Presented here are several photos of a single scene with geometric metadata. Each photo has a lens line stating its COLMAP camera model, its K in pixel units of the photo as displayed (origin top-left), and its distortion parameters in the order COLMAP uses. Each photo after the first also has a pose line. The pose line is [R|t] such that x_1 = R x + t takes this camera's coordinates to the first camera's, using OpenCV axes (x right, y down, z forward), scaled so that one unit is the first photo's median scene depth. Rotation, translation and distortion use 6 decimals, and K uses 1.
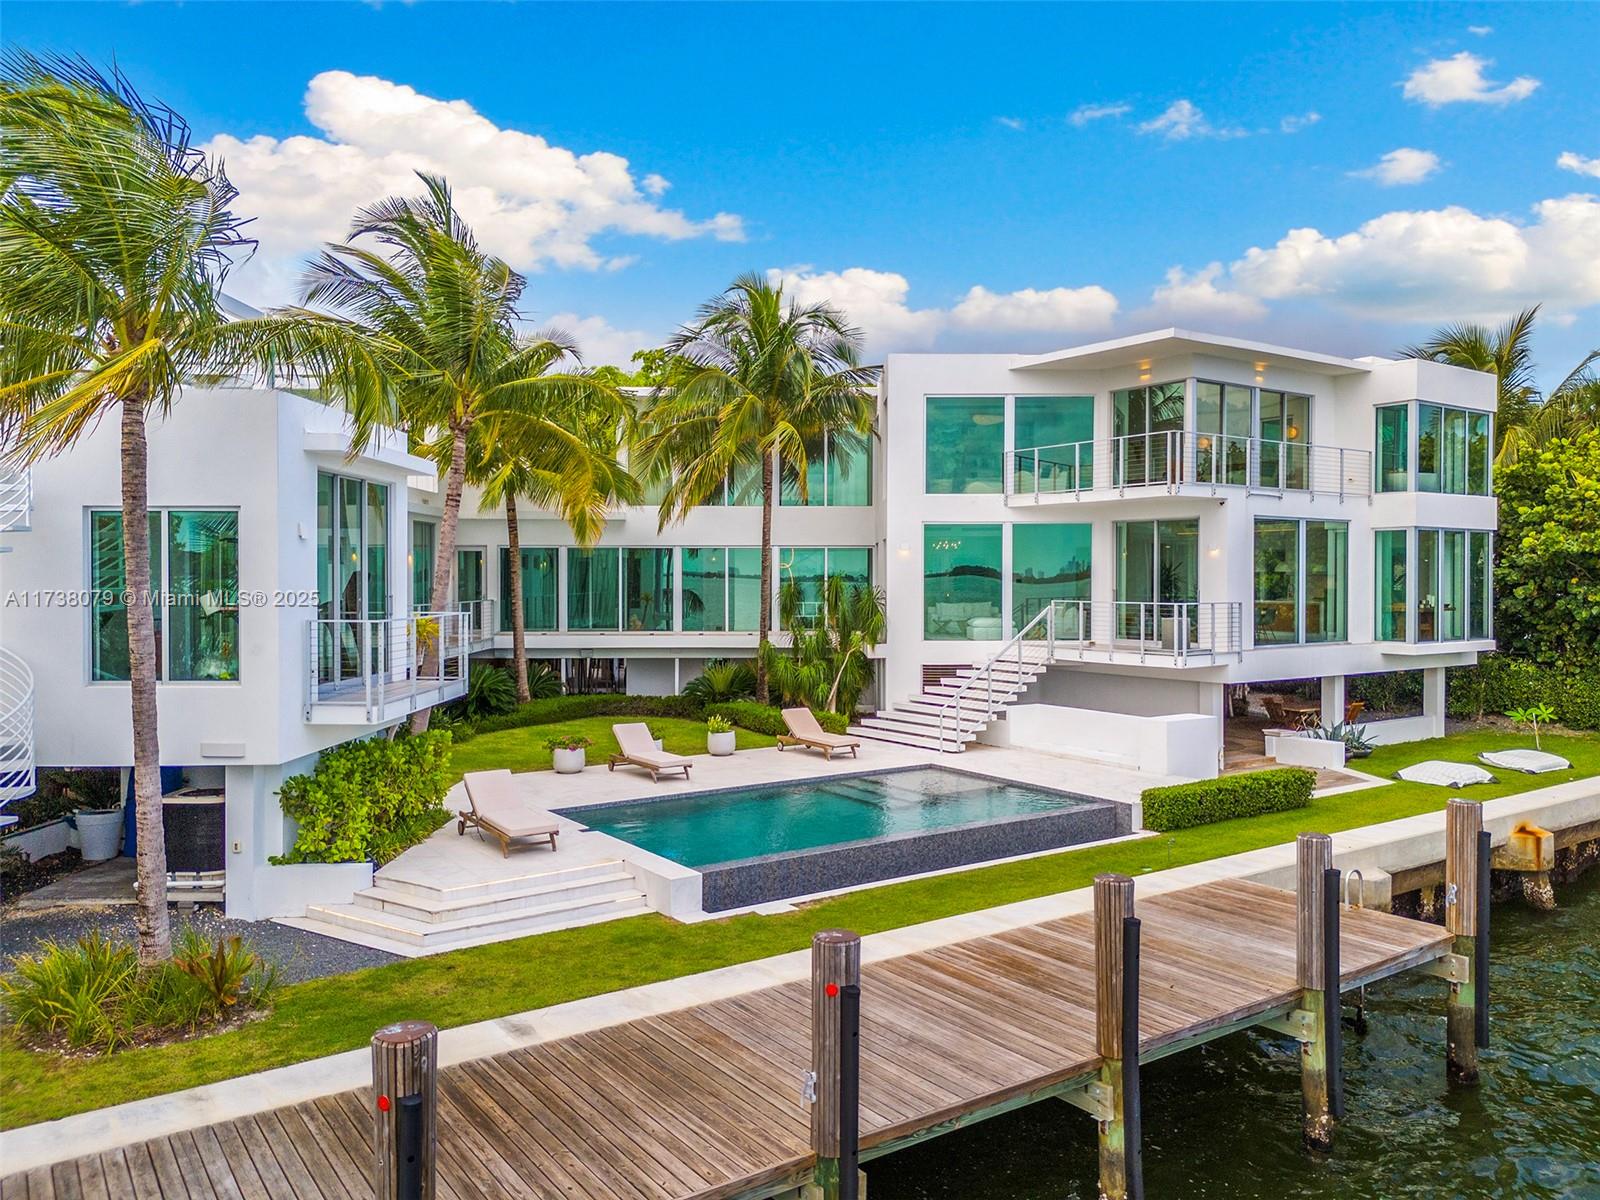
lens RADIAL K [[1182.0, 0, 803.5], [0, 1182.0, 601.6], [0, 0, 1]] dist [0.055894, -0.059103]
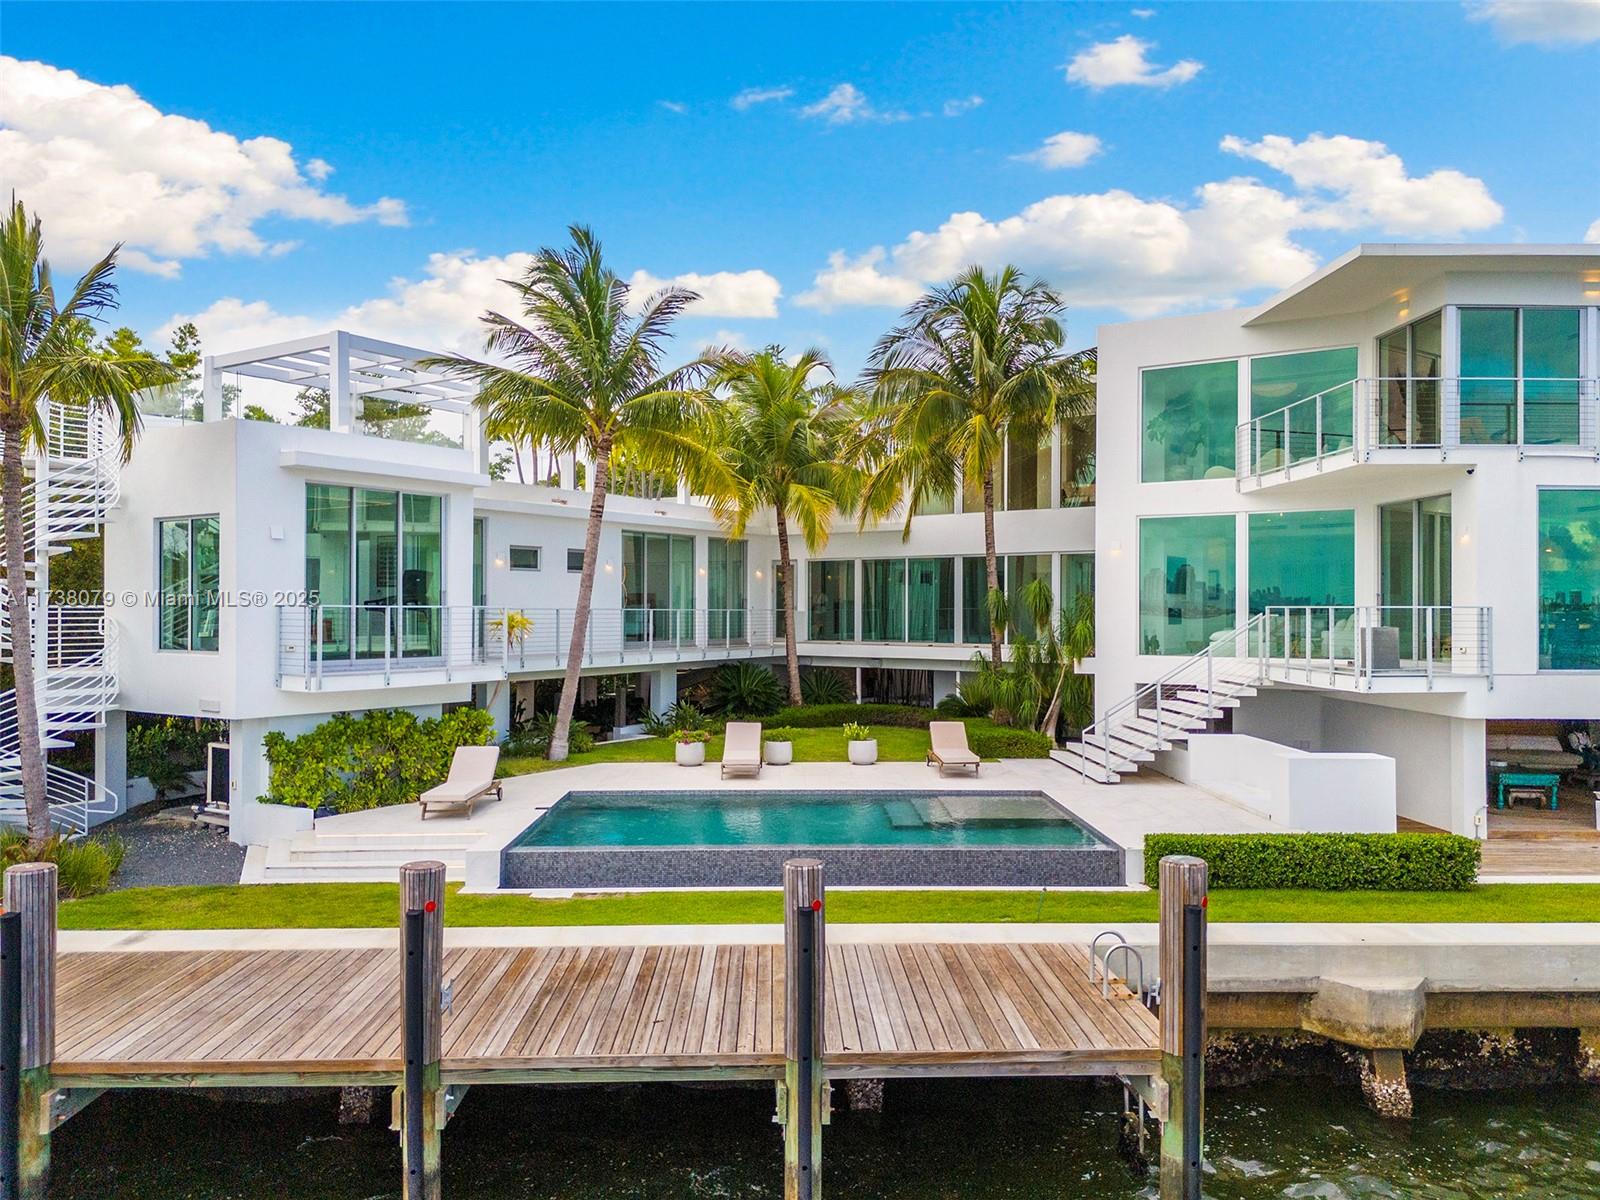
lens RADIAL K [[1182.0, 0, 803.5], [0, 1182.0, 601.6], [0, 0, 1]] dist [0.055894, -0.059103]
pose [[0.832488, -0.001535, -0.554041, 0.390755], [-0.013681, 0.999634, -0.023328, 0.018453], [0.553874, 0.027000, 0.832162, 0.153558]]
